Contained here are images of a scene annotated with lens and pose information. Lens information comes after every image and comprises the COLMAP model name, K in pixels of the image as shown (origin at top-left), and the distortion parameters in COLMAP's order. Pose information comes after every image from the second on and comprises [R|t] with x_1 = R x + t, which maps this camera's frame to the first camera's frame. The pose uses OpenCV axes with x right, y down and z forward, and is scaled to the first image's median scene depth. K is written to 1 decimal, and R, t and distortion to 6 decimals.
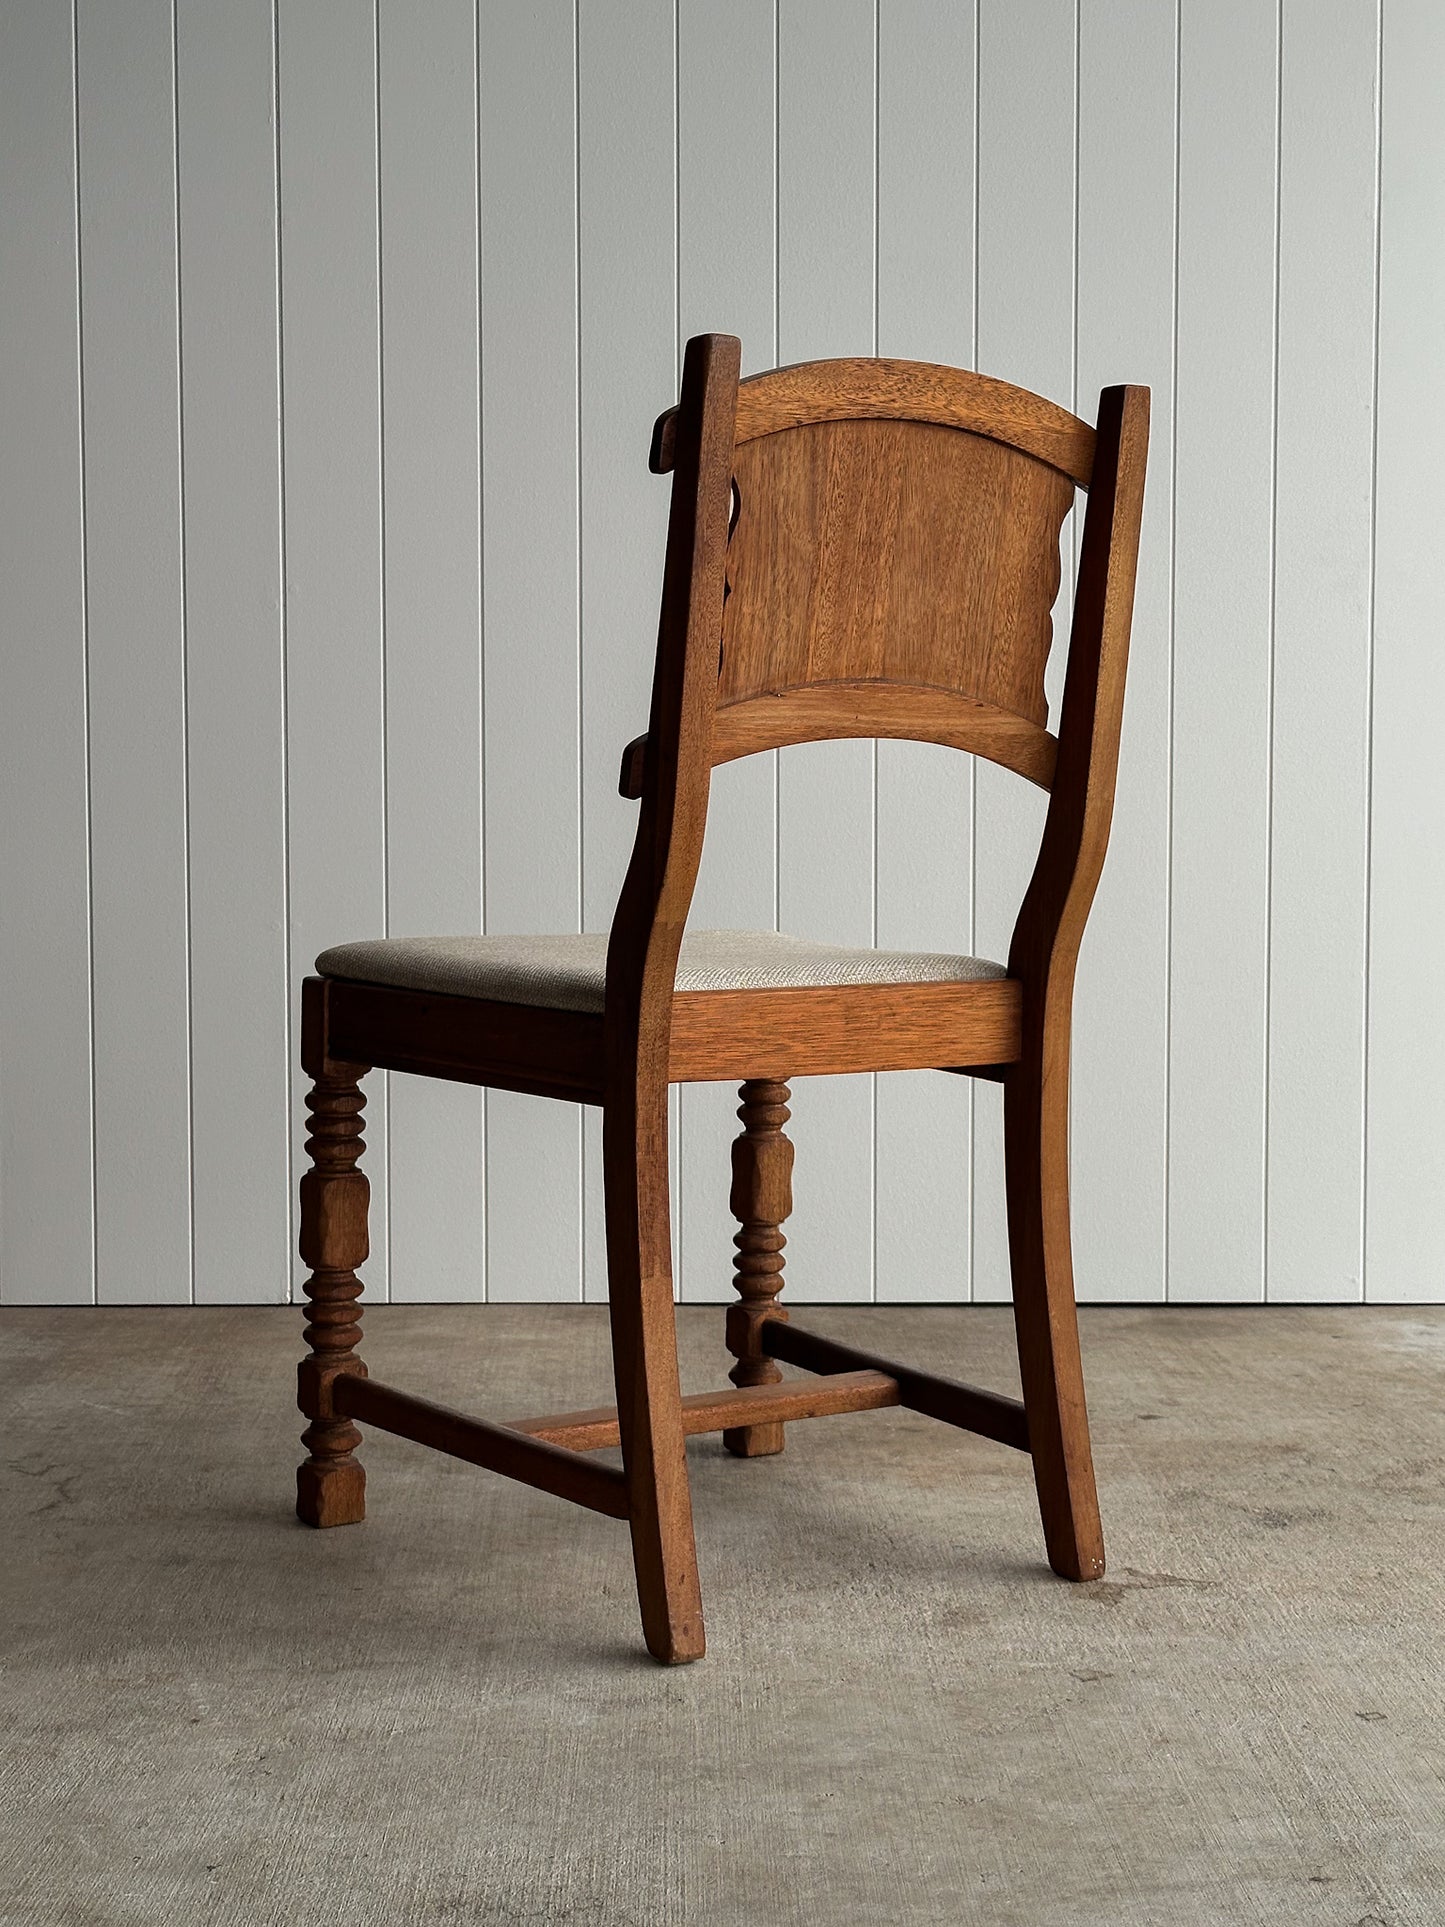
lens RADIAL K [[2755.7, 0, 694.3], [0, 2755.7, 947.4], [0, 0, 1]] dist [0.038660, 0.000000]
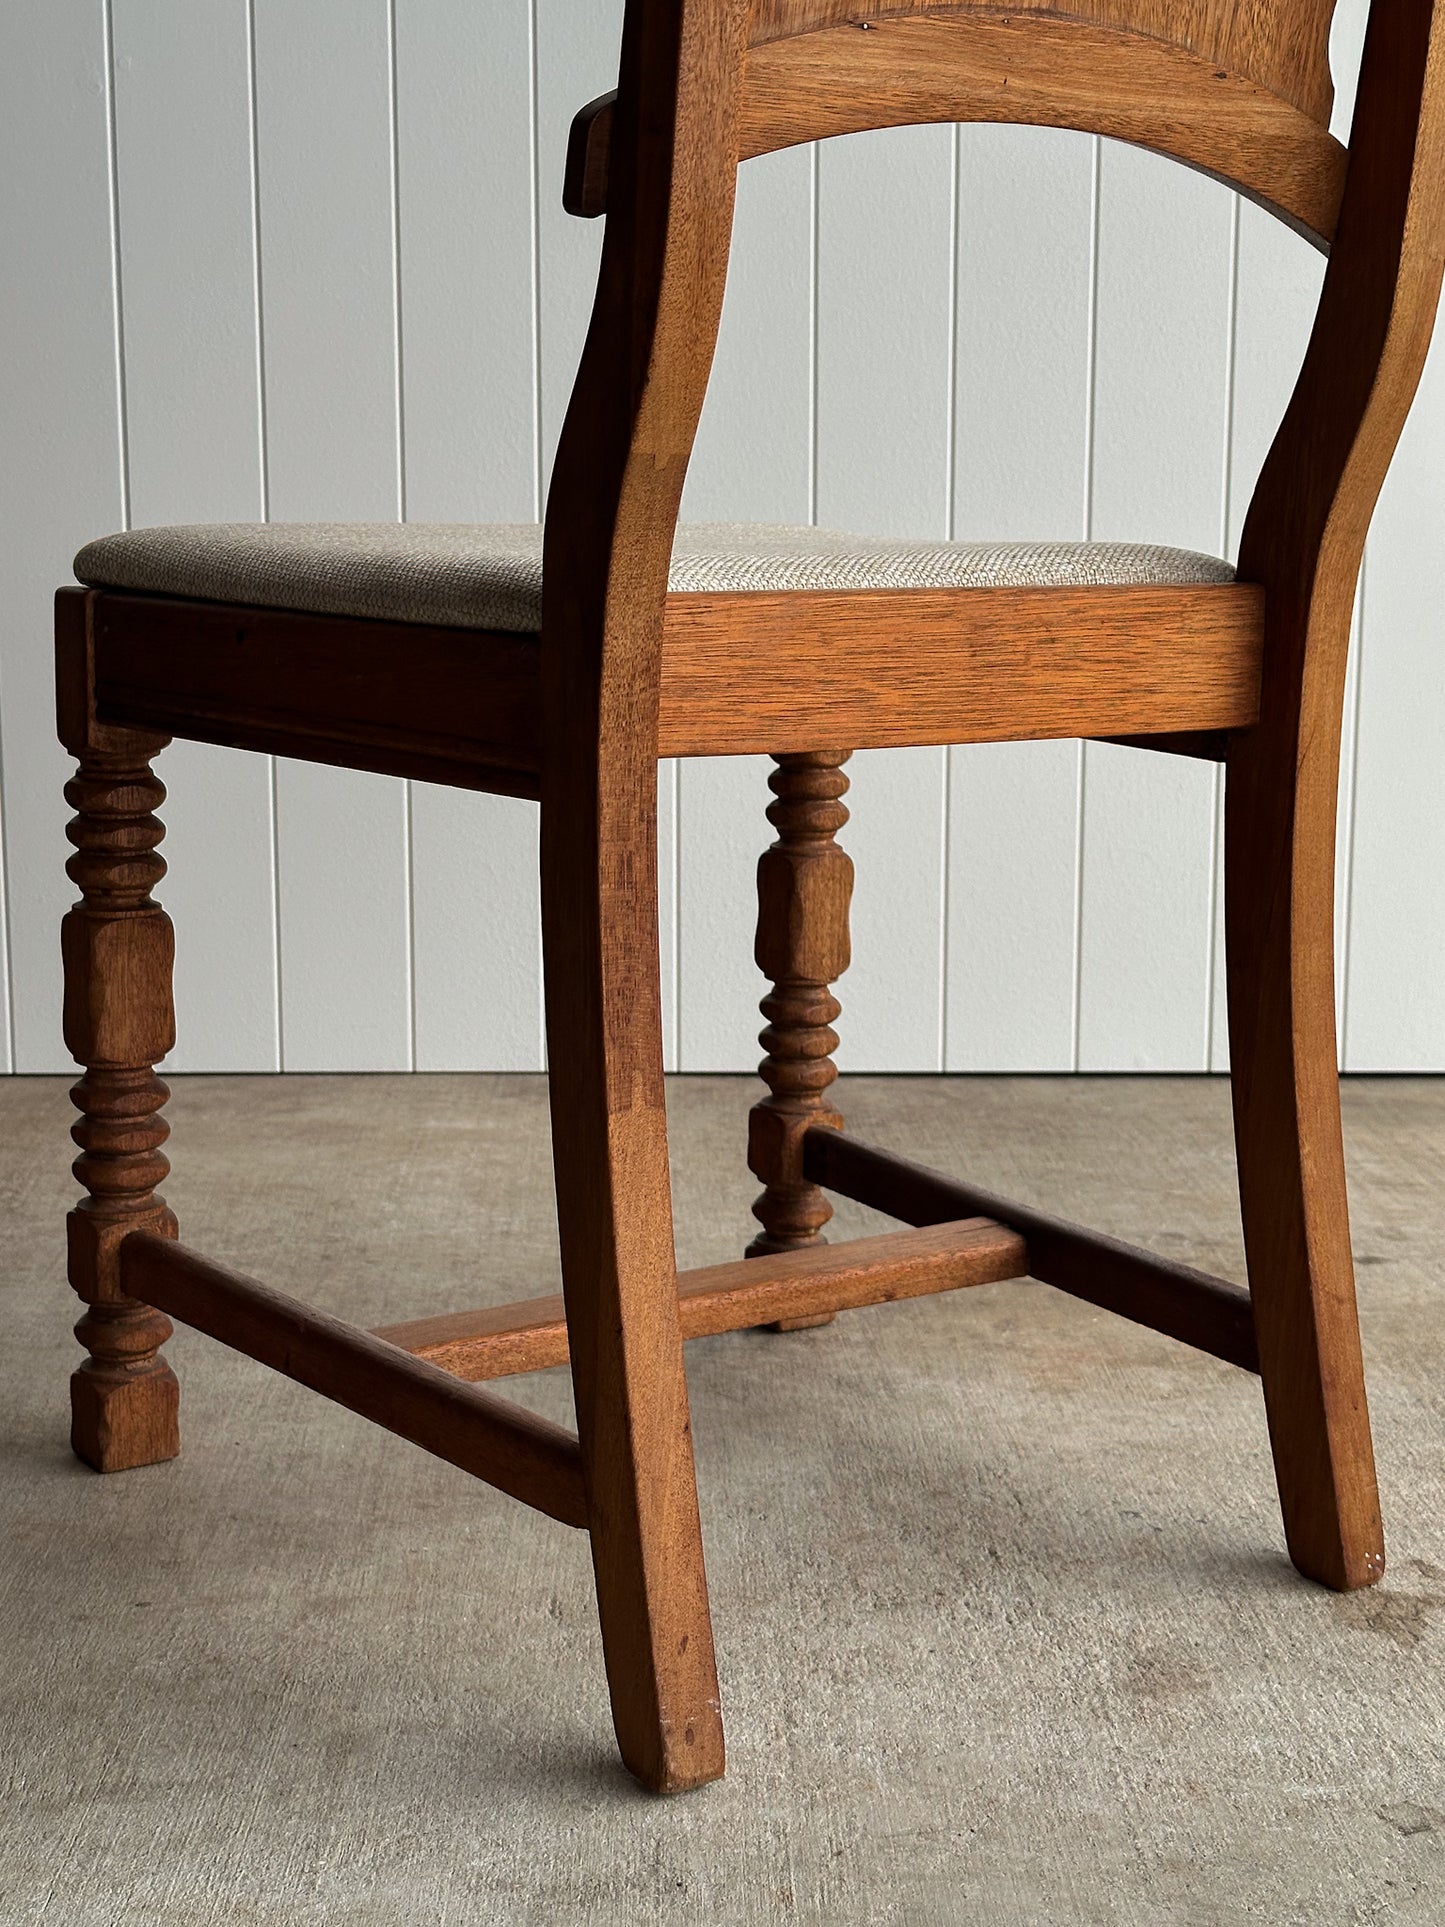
lens RADIAL K [[2755.7, 0, 681.9], [0, 2755.7, 992.5], [0, 0, 1]] dist [0.038660, 0.000000]
pose [[0.999995, 0.000354, -0.003248, -0.002763], [0.000051, 0.992301, 0.123849, 0.026822], [0.003267, -0.123848, 0.992296, 0.435633]]
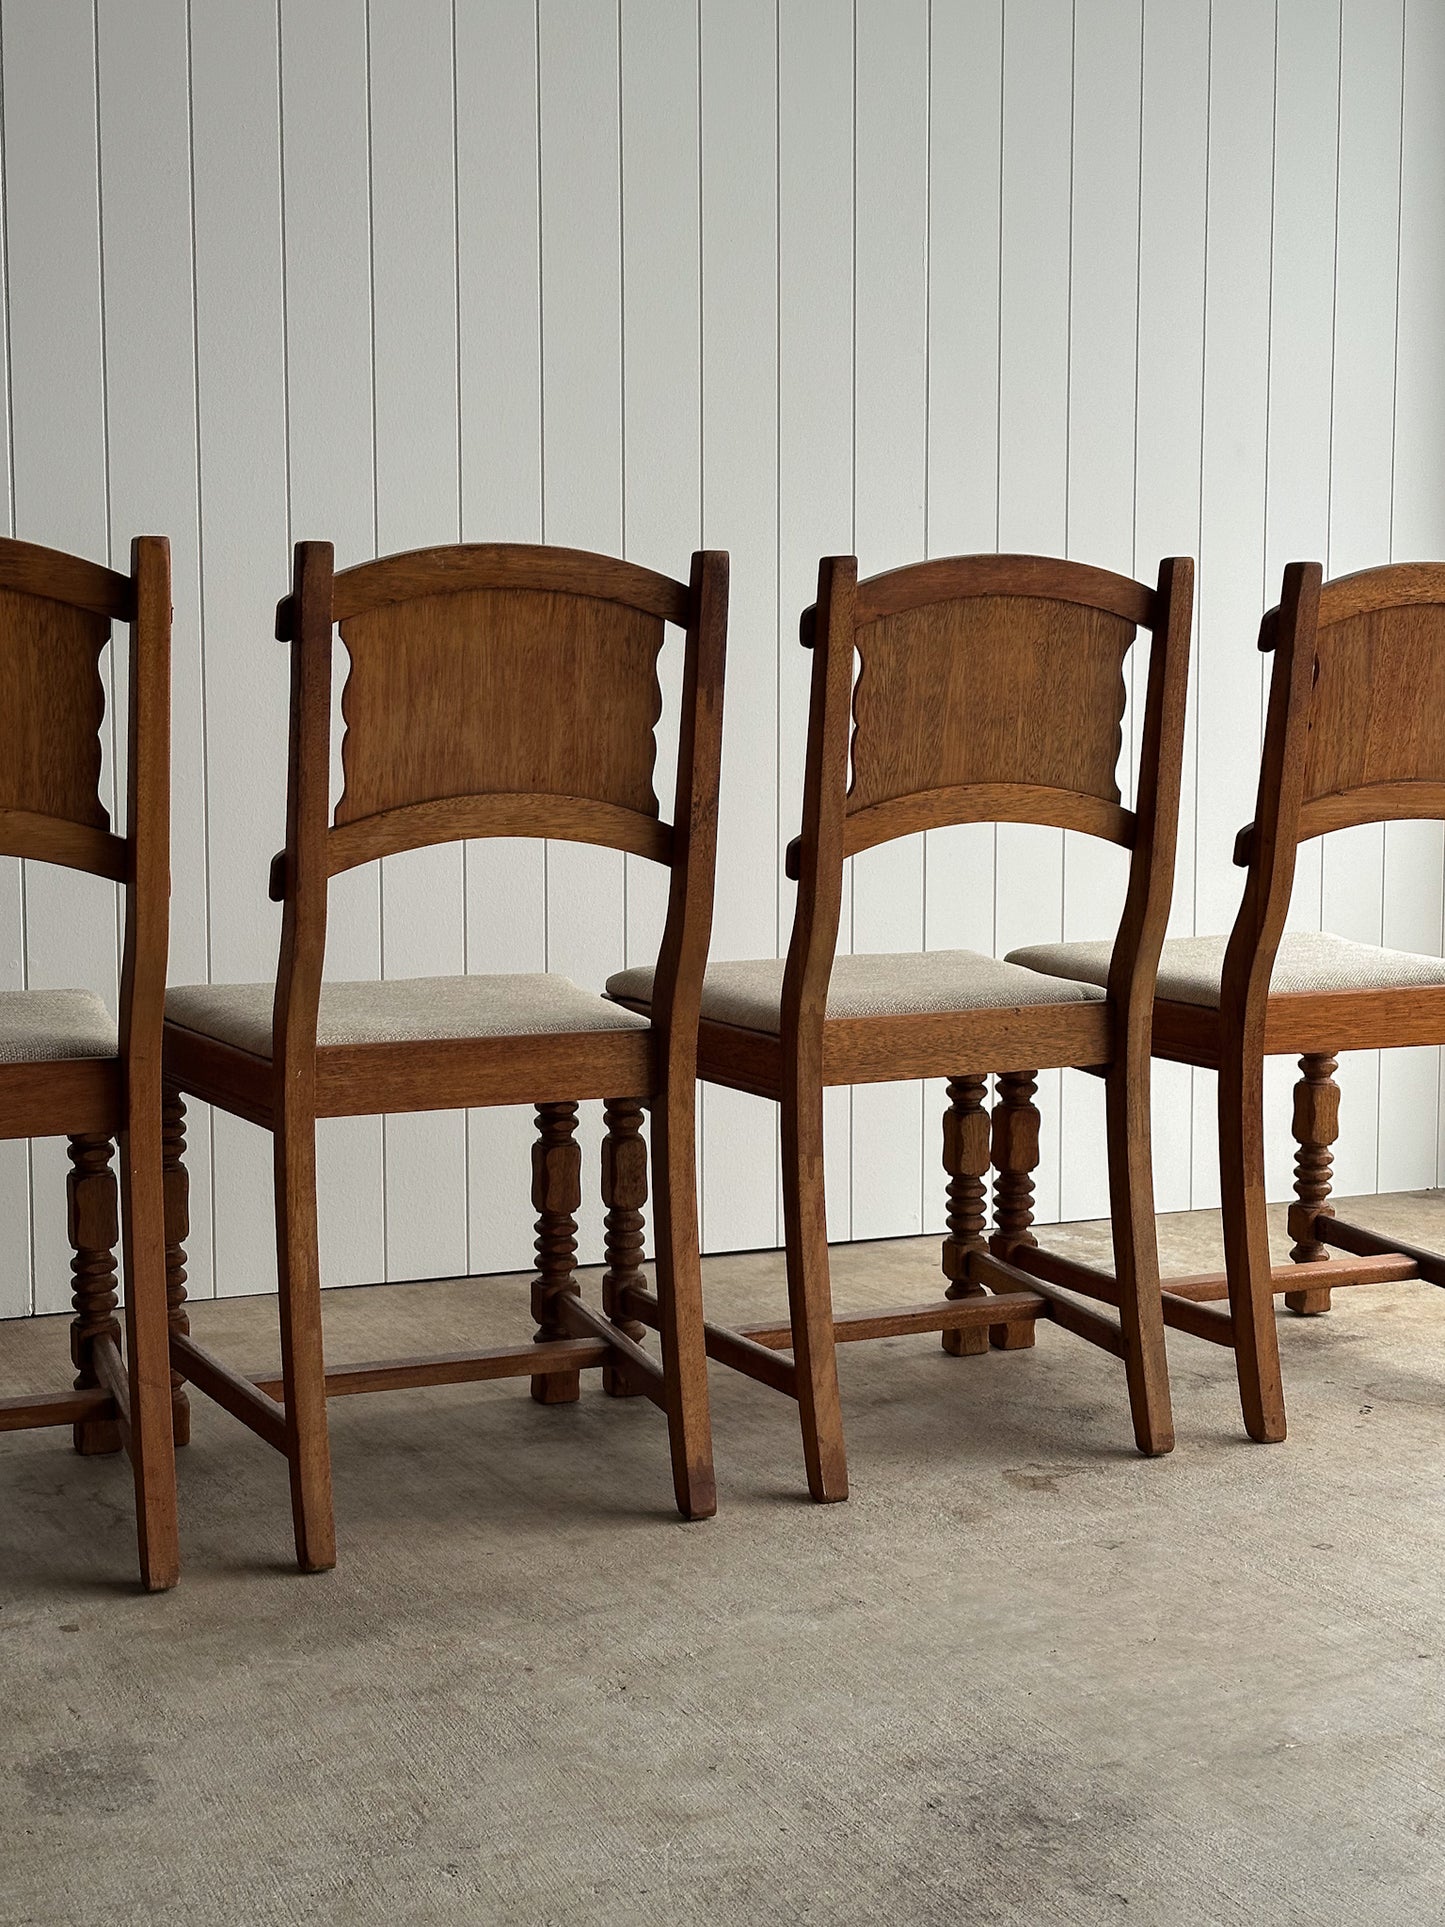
lens RADIAL K [[2755.7, 0, 714.3], [0, 2755.7, 929.0], [0, 0, 1]] dist [0.038660, 0.000000]
pose [[0.985790, 0.010473, -0.167658, -0.051037], [-0.004133, 0.999265, 0.038120, -0.072474], [0.167934, -0.036886, 0.985108, -0.496463]]
